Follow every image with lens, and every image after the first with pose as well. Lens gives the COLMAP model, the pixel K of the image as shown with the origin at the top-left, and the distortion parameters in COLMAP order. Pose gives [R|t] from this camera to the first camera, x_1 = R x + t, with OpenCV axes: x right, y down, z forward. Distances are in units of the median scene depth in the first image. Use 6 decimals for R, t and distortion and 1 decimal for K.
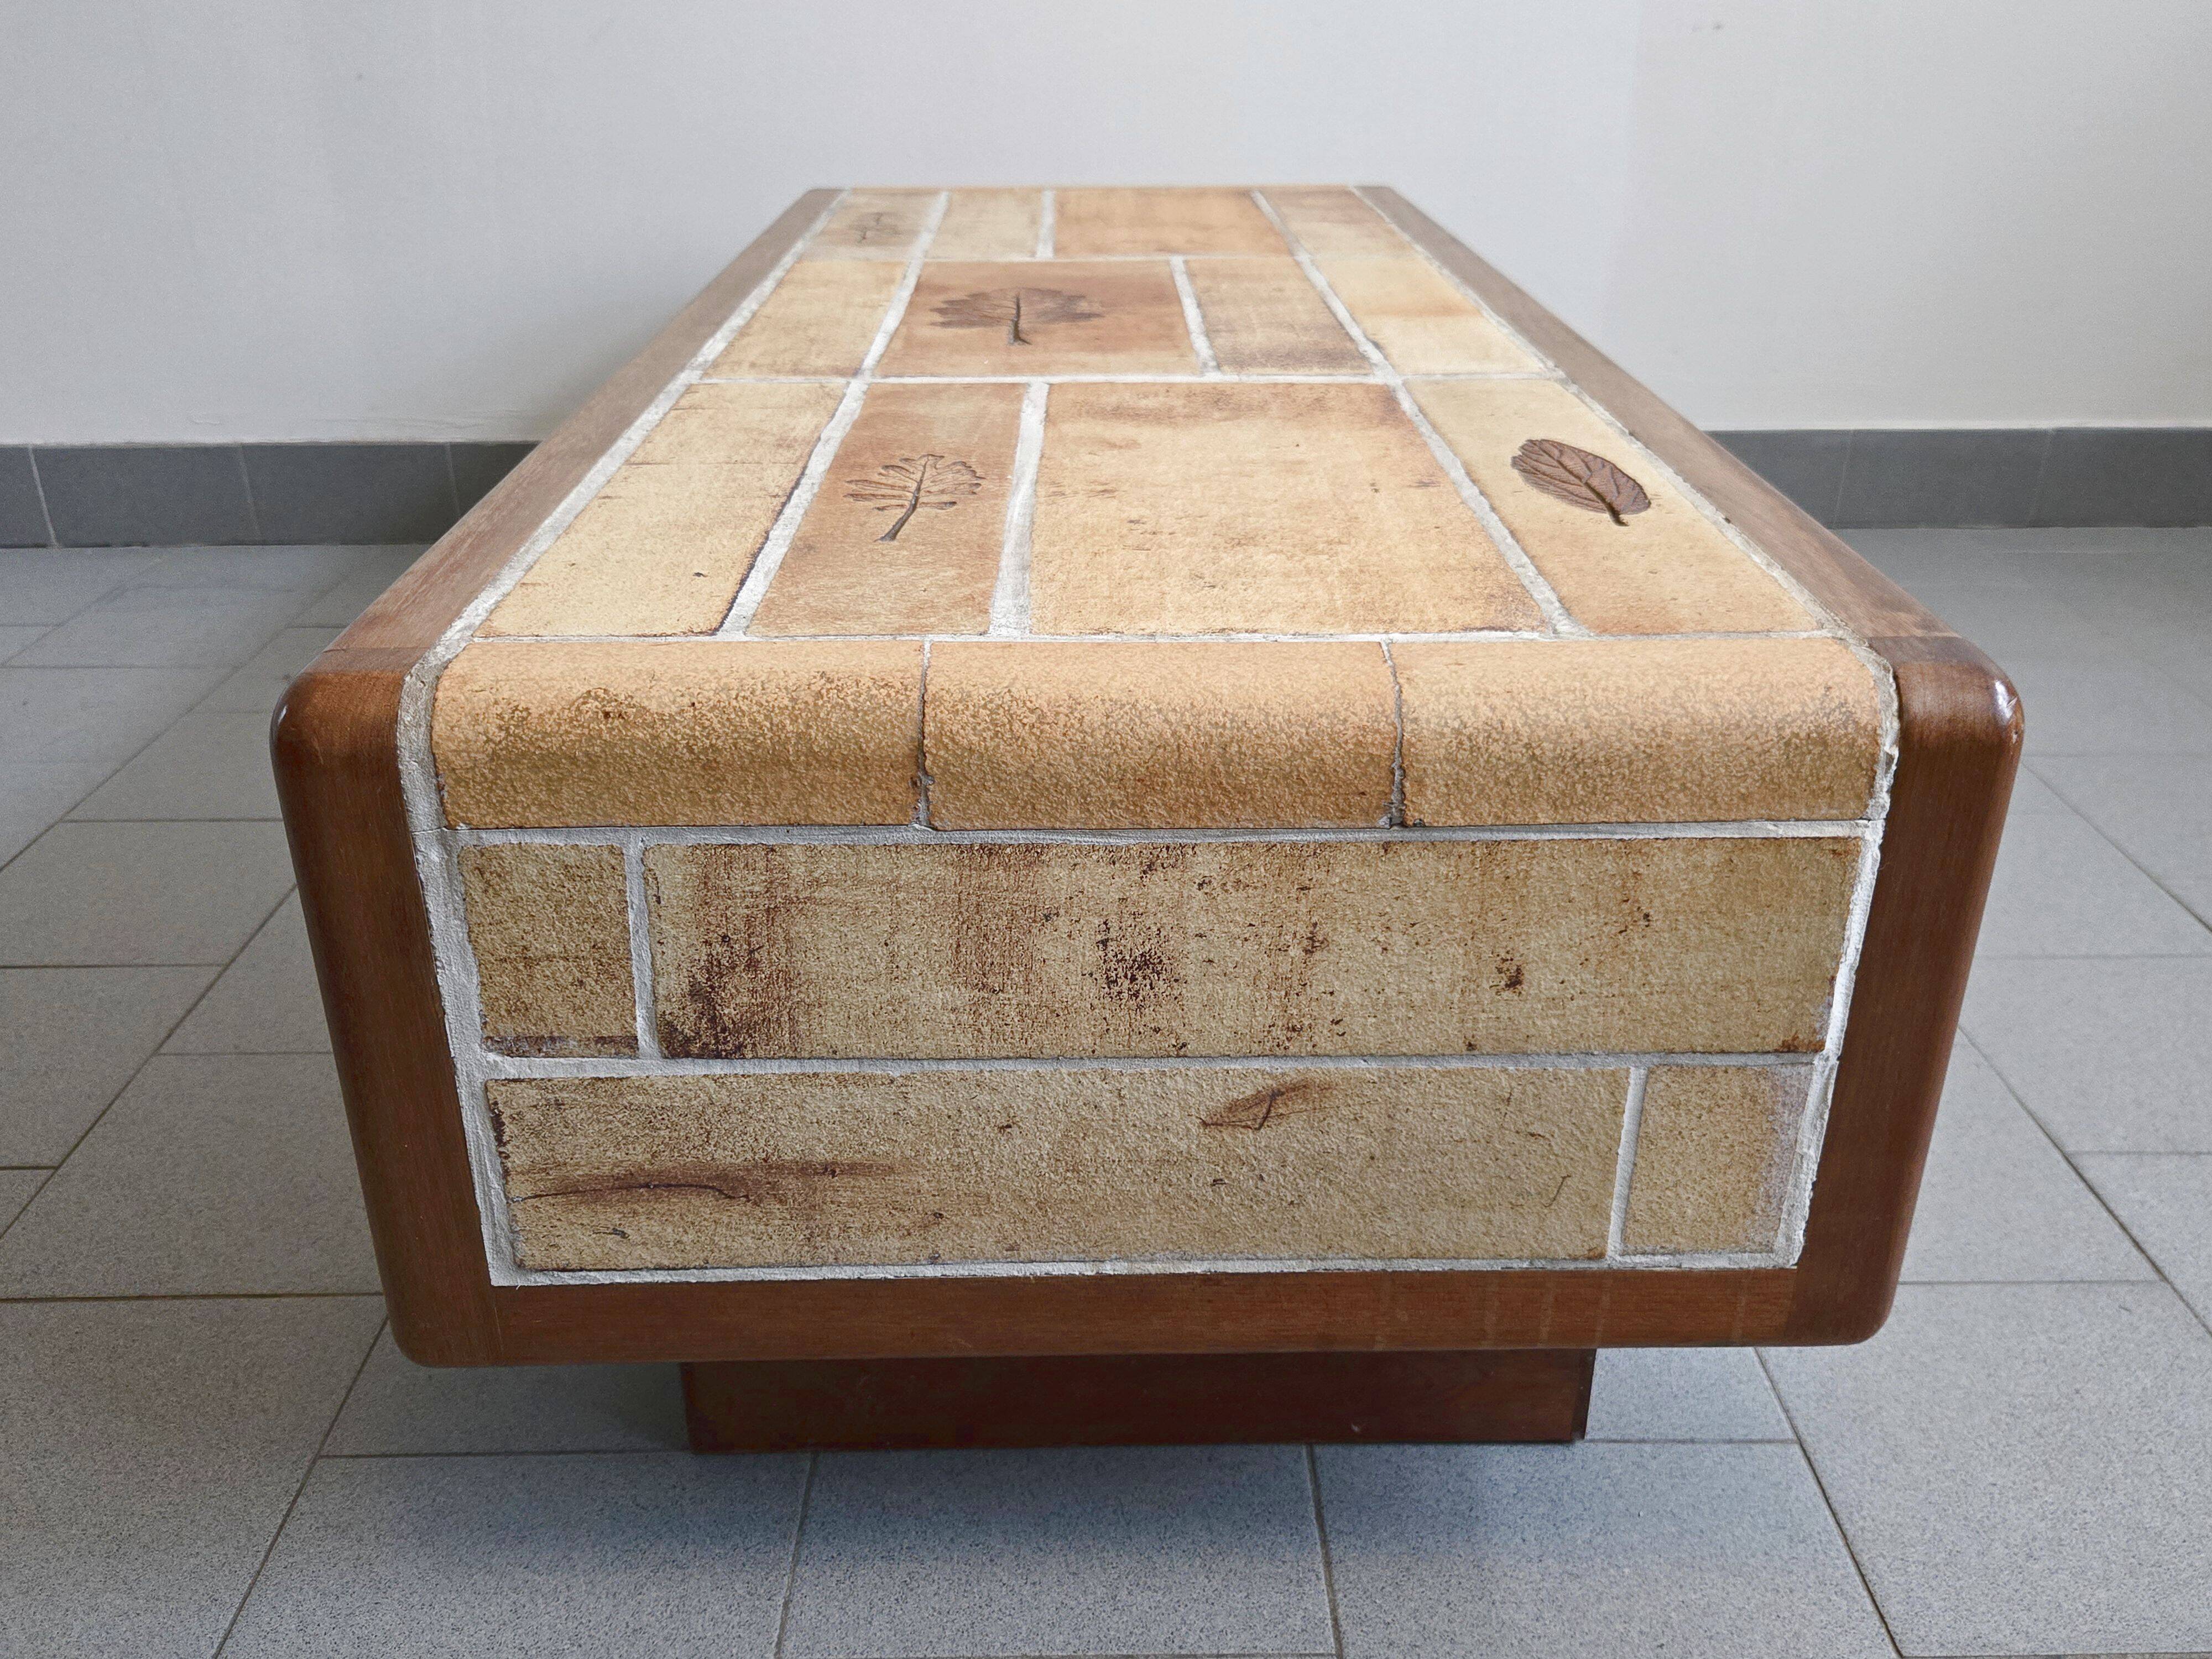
lens RADIAL K [[1821.5, 0, 1117.5], [0, 1821.5, 832.6], [0, 0, 1]] dist [0.071963, -0.074231]
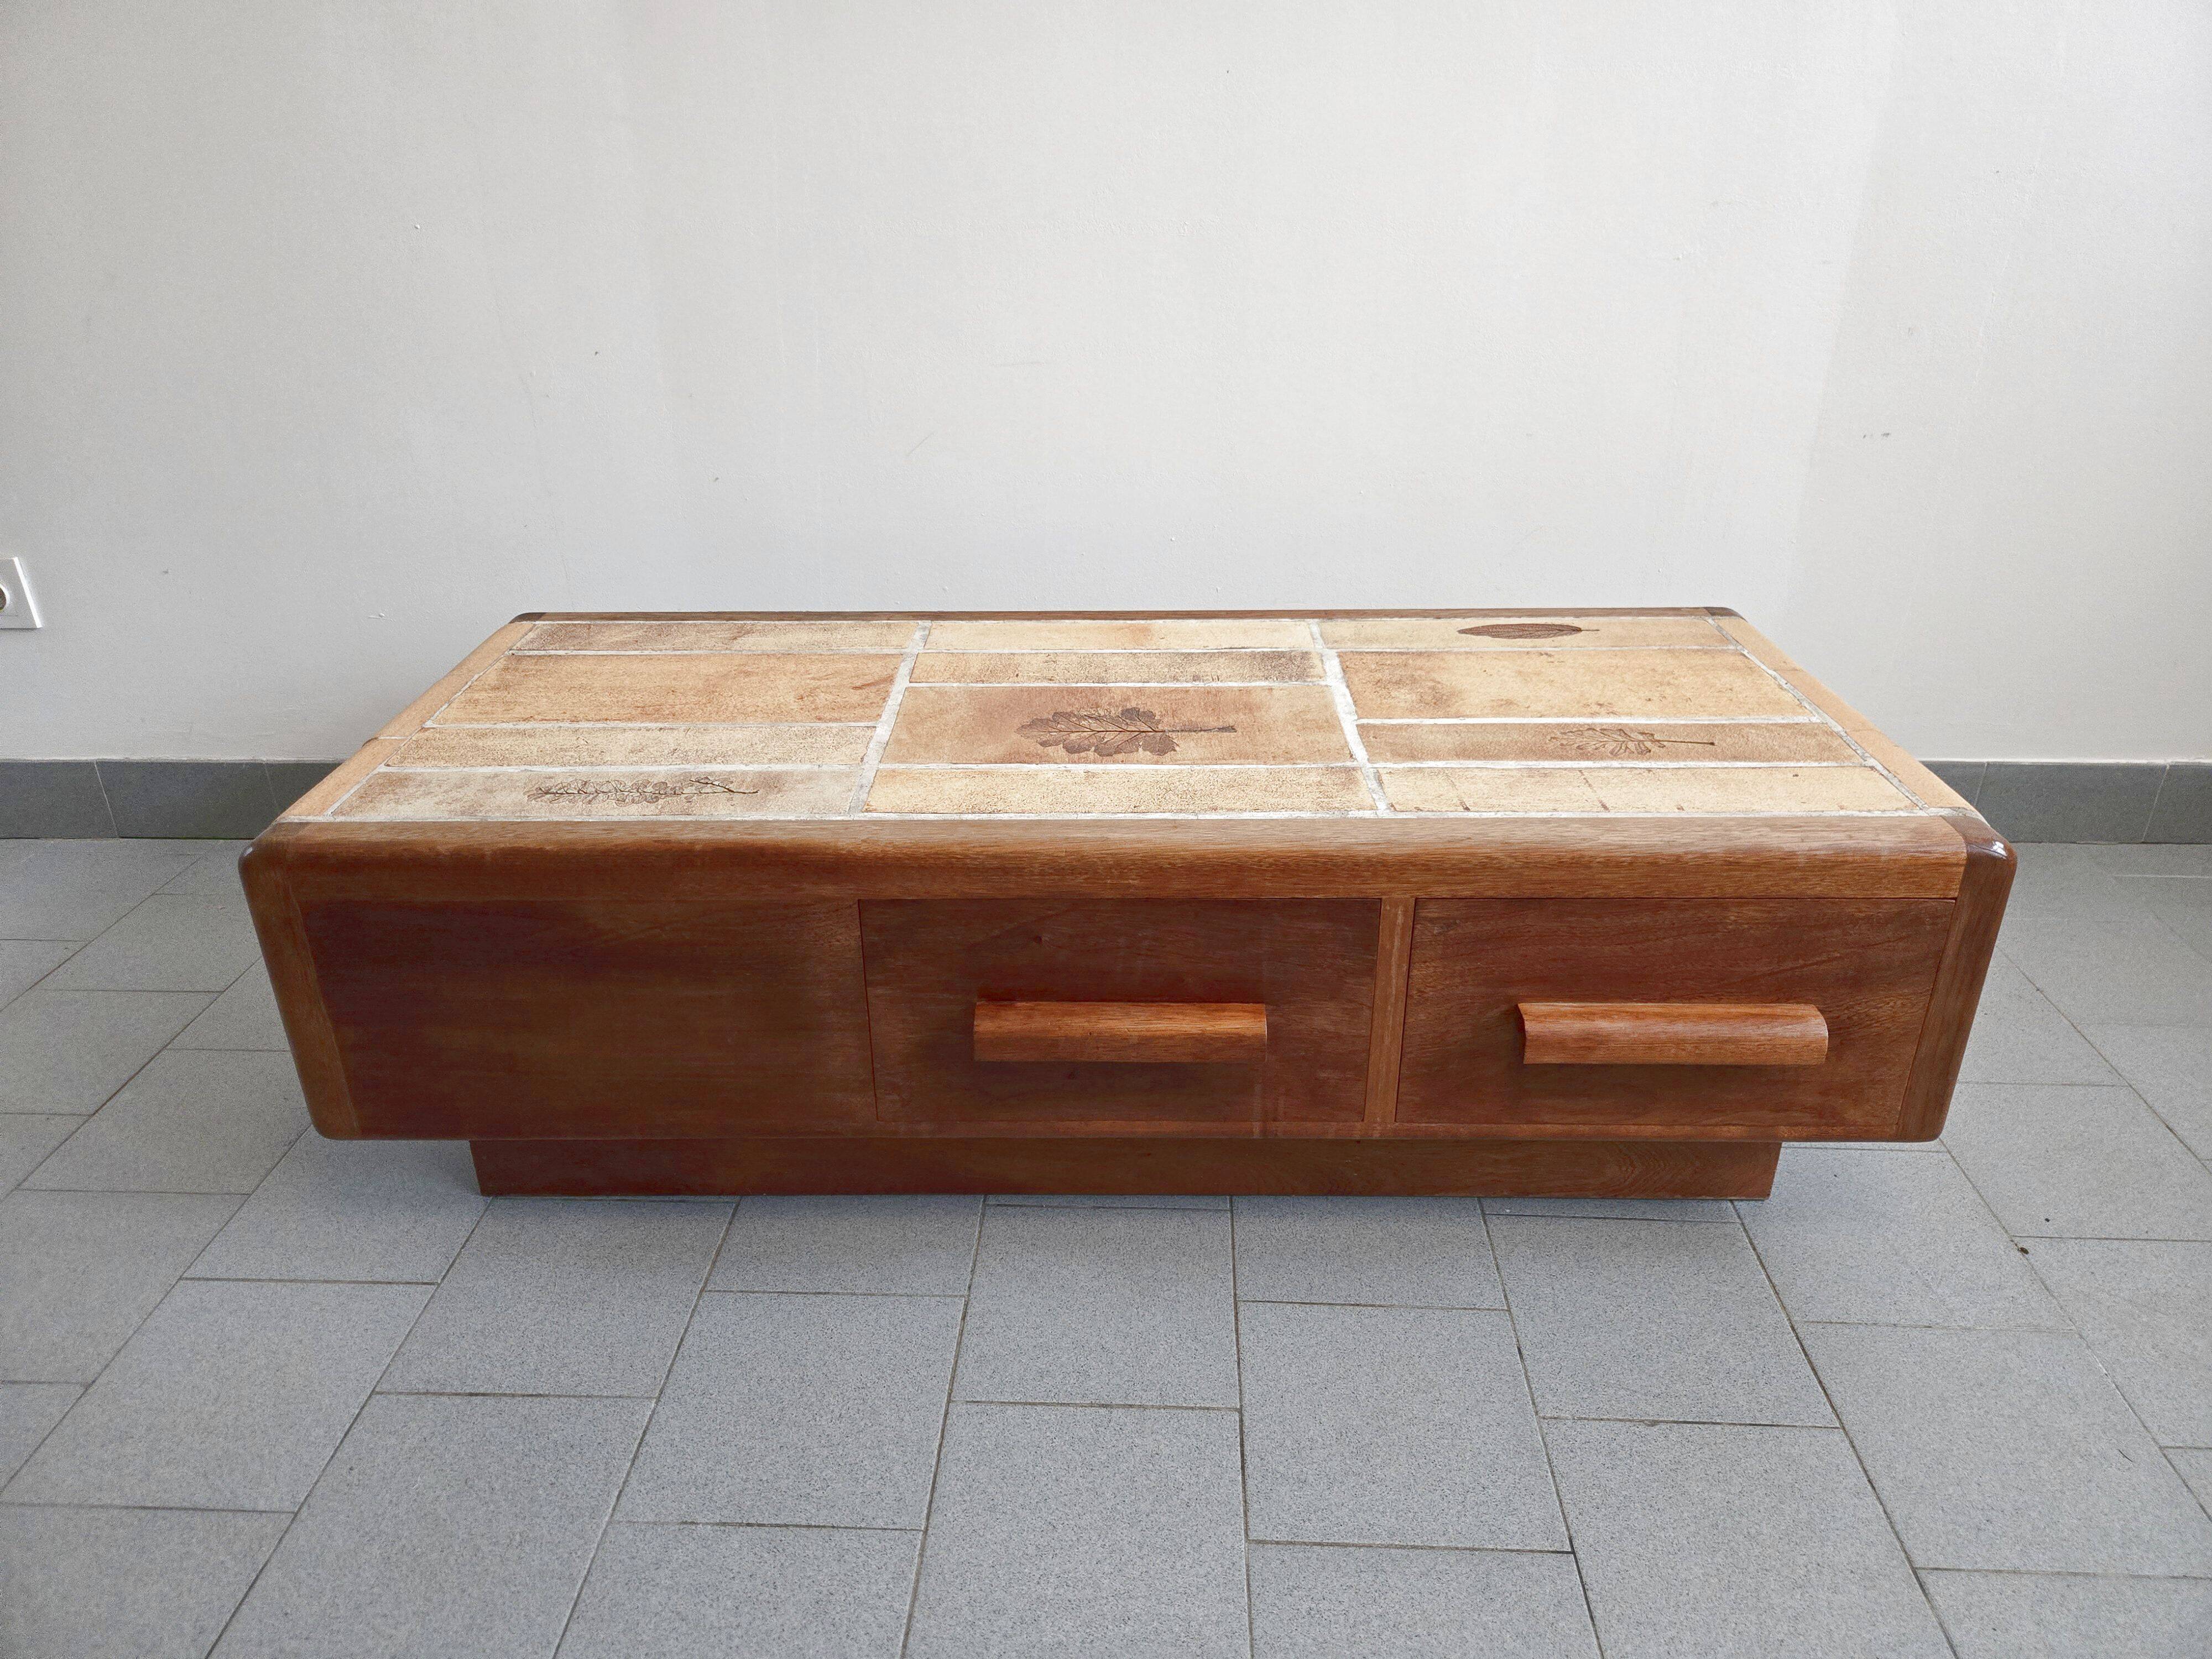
lens RADIAL K [[1488.3, 0, 1107.2], [0, 1488.3, 815.1], [0, 0, 1]] dist [0.071356, -0.080392]
pose [[0.037524, -0.432893, 0.900664, -1.843064], [0.447862, 0.812996, 0.372098, -1.105831], [-0.893315, 0.389410, 0.224383, 1.329449]]
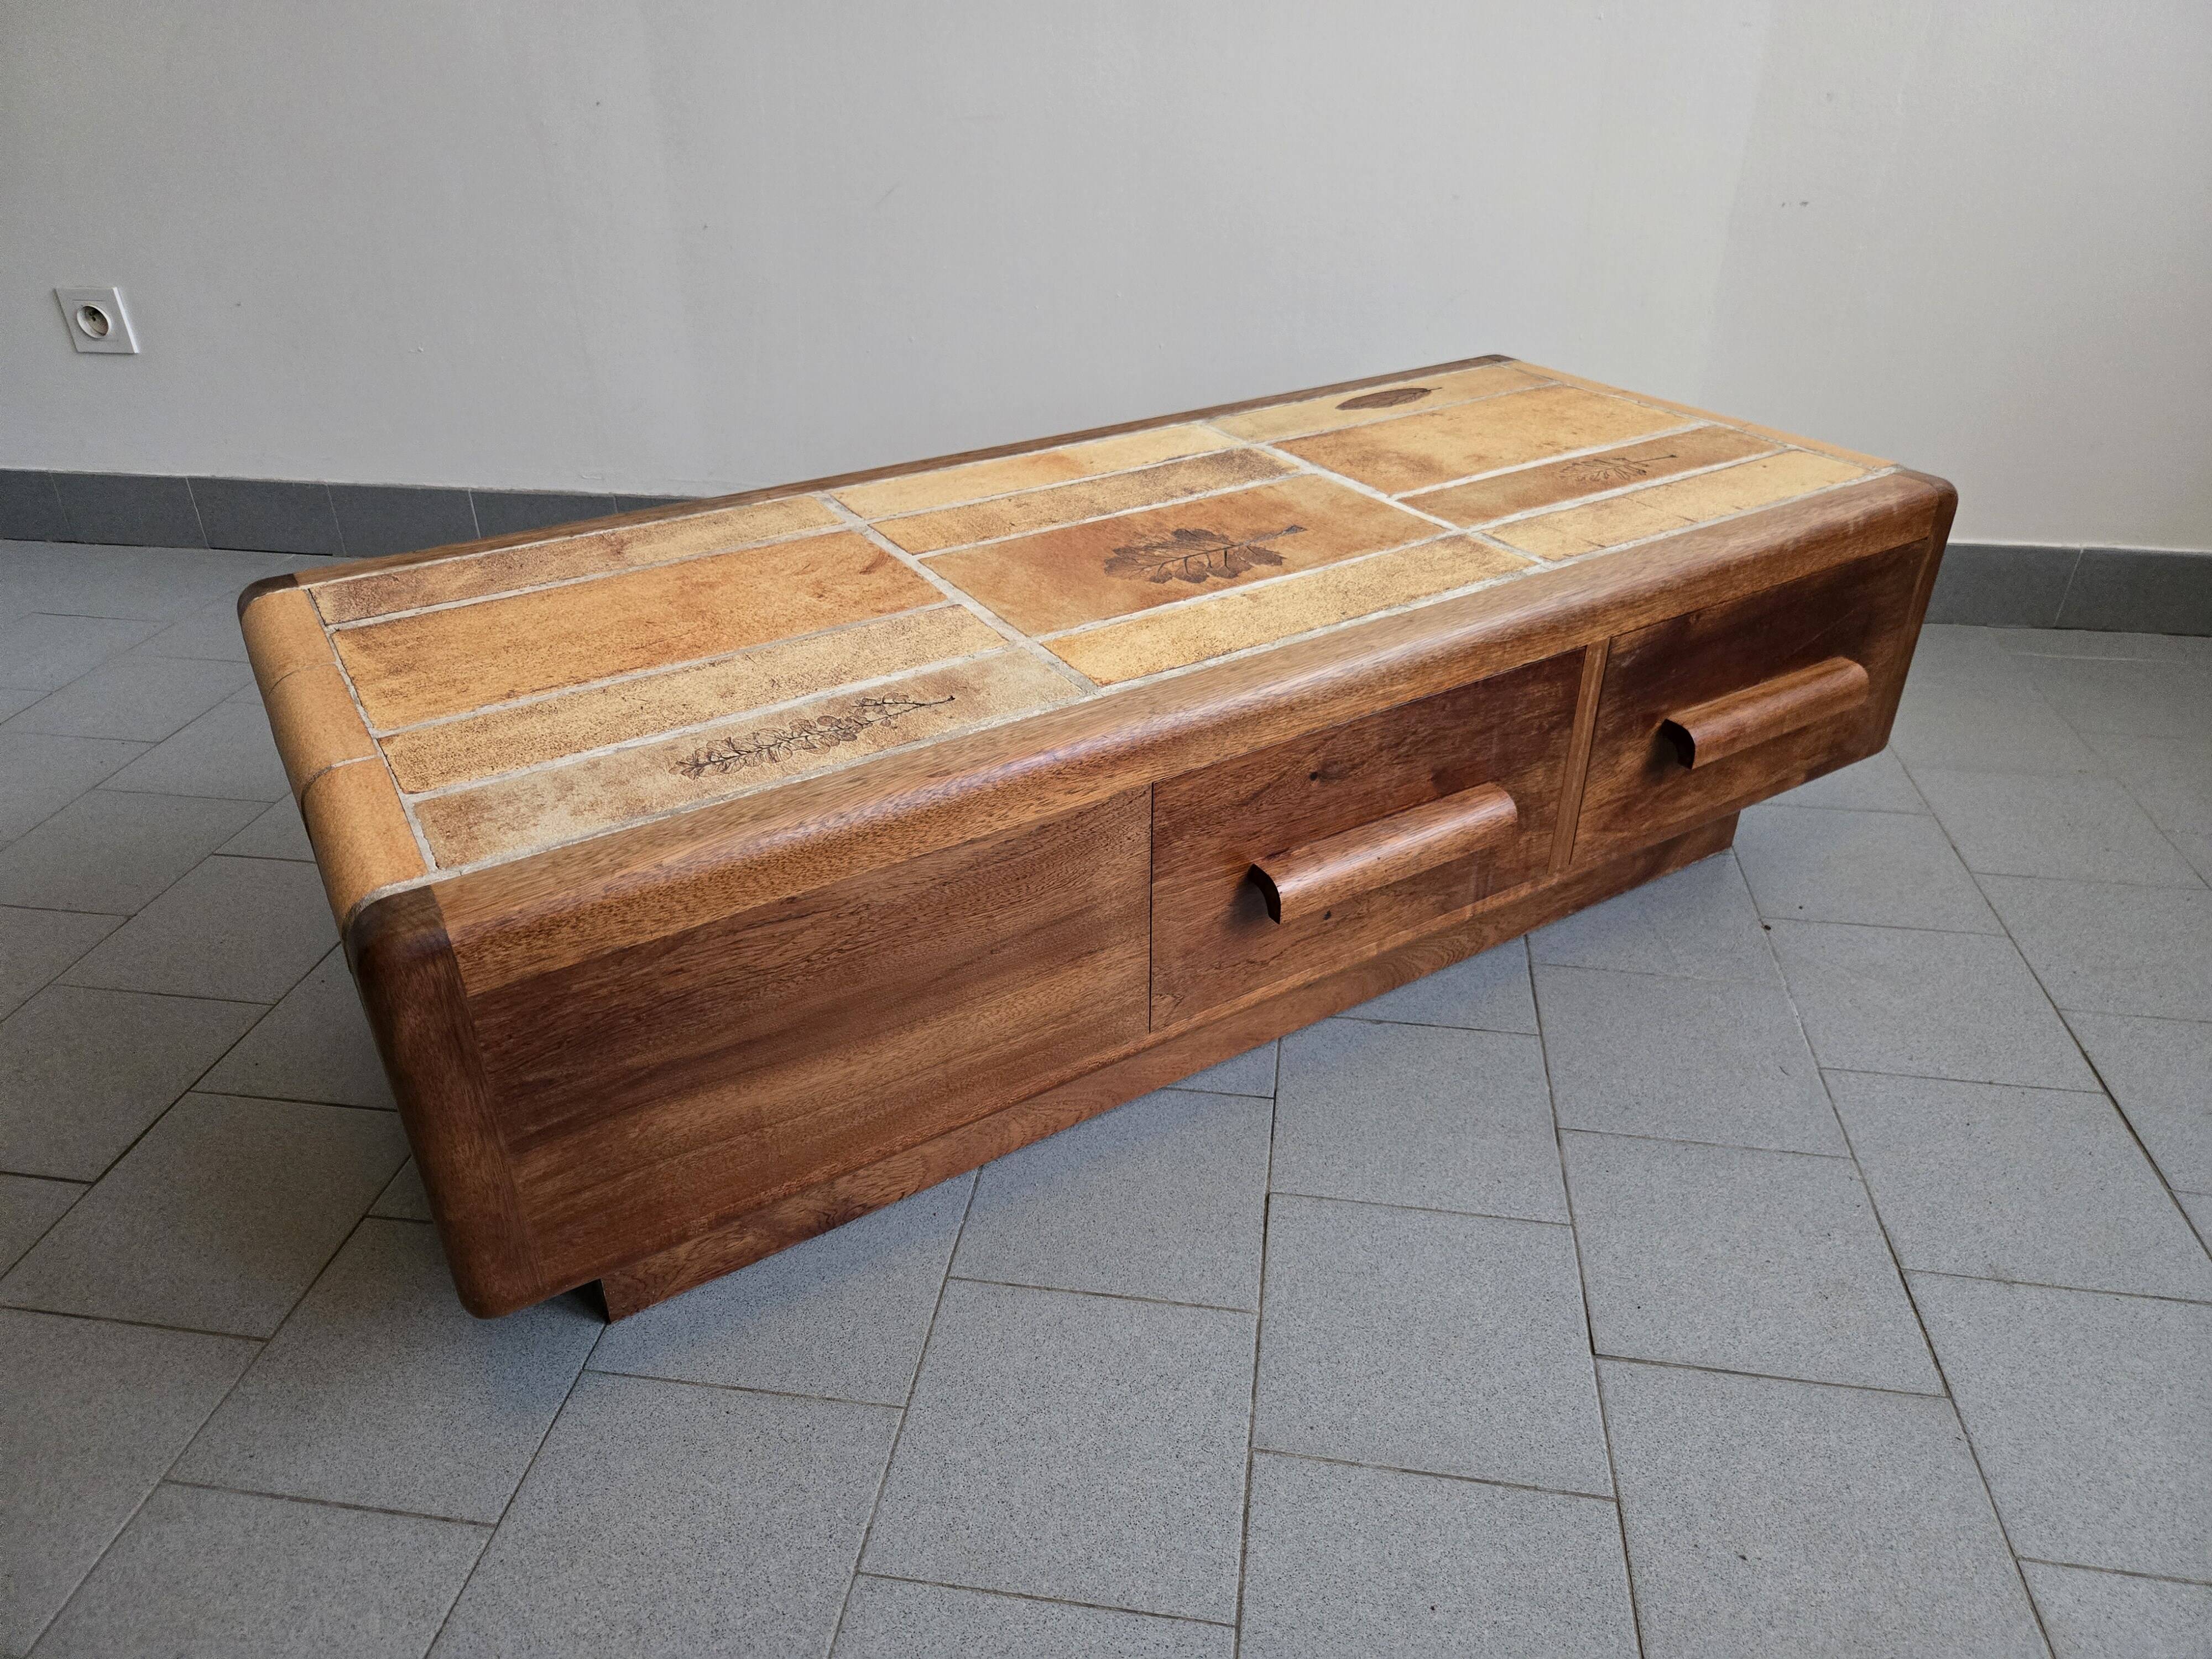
lens RADIAL K [[1488.3, 0, 1107.2], [0, 1488.3, 815.1], [0, 0, 1]] dist [0.071356, -0.080392]
pose [[-0.505234, -0.437851, 0.743657, -1.453173], [0.385783, 0.656237, 0.648478, -1.445210], [-0.771952, 0.614524, -0.162638, 2.251449]]
